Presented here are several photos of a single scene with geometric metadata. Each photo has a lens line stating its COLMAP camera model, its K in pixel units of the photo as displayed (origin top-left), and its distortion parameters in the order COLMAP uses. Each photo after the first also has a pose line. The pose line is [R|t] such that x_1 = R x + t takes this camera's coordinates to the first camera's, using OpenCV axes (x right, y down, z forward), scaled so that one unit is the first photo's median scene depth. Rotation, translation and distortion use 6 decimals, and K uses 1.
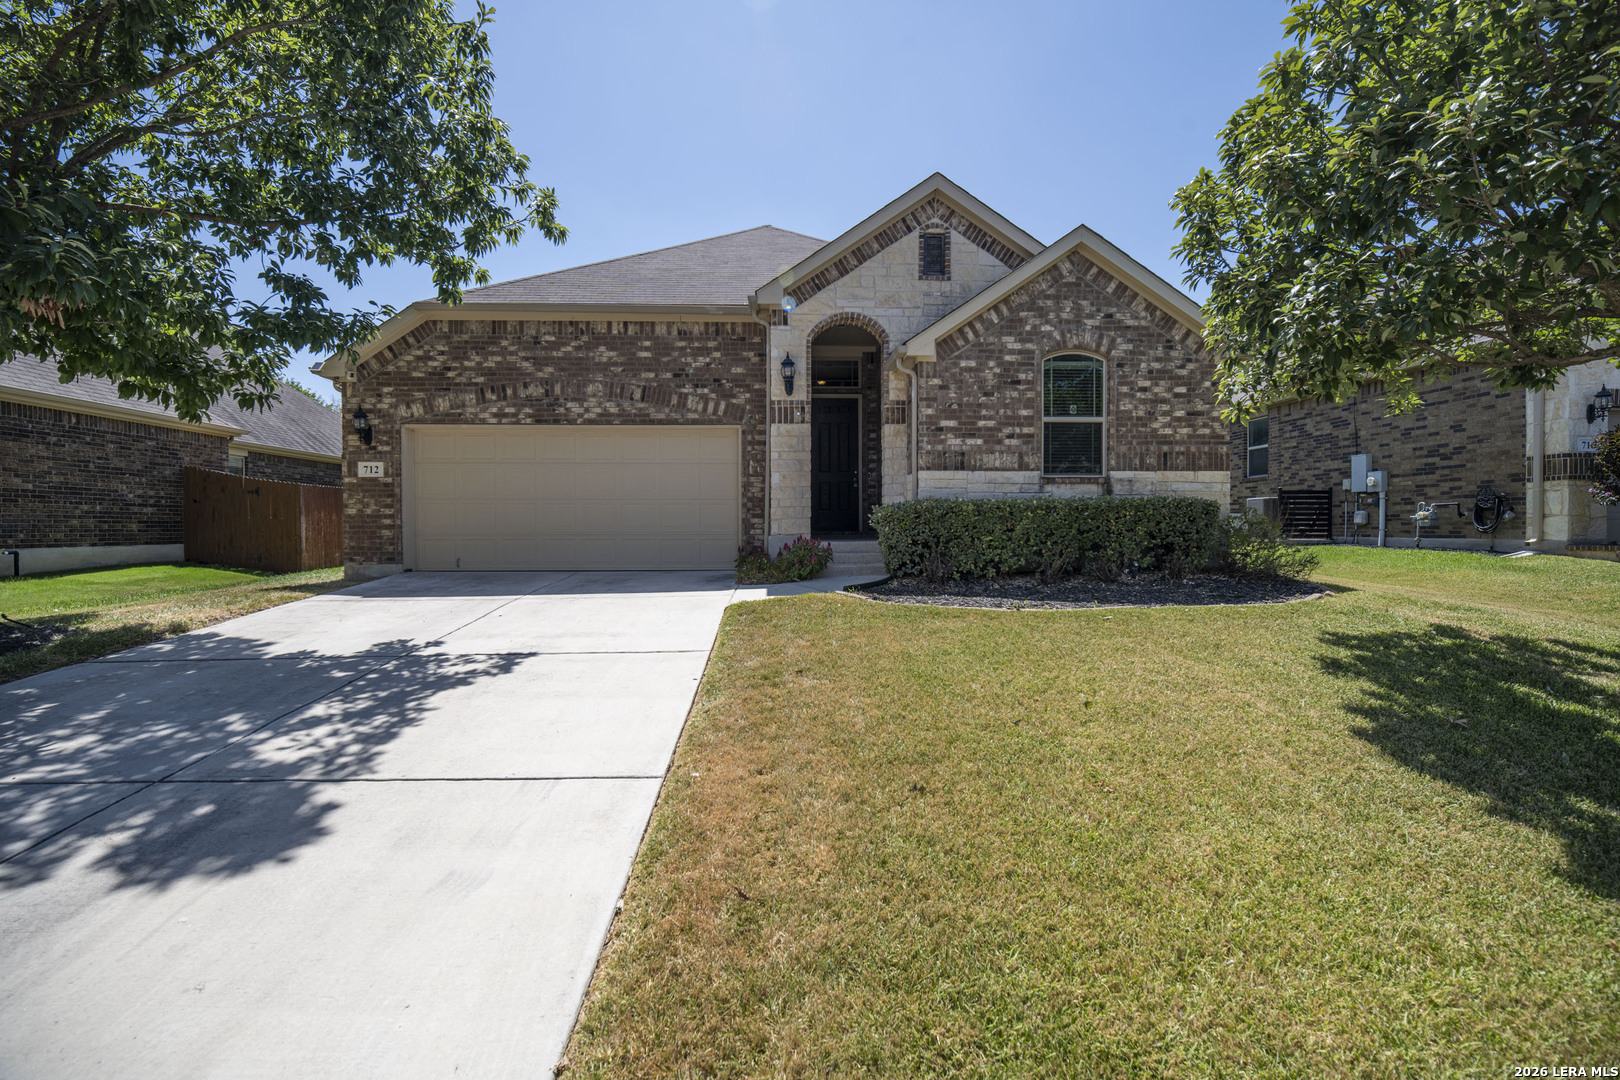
lens RADIAL K [[727.2, 0, 811.4], [0, 727.2, 518.6], [0, 0, 1]] dist [-0.009122, -0.000460]
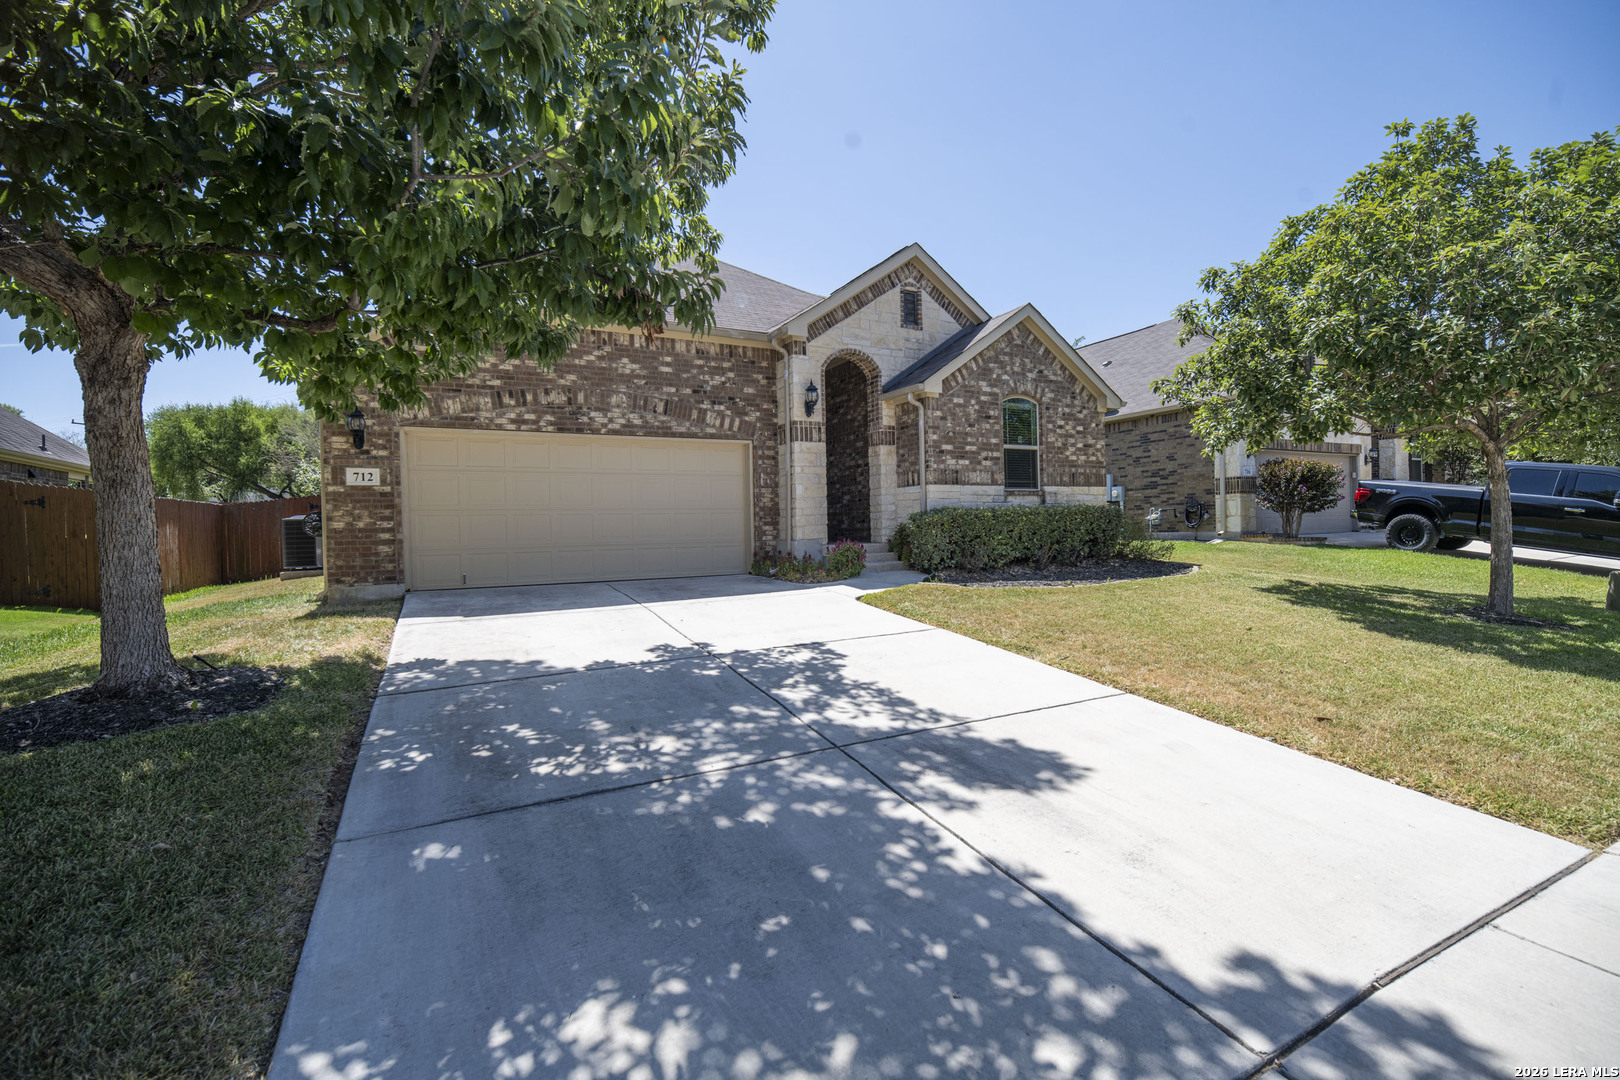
lens RADIAL K [[727.2, 0, 811.4], [0, 727.2, 518.6], [0, 0, 1]] dist [-0.009122, -0.000460]
pose [[0.896414, -0.011616, 0.443065, -0.516402], [0.016967, 0.999823, -0.008114, -0.001199], [-0.442892, 0.014791, 0.896453, -0.019169]]
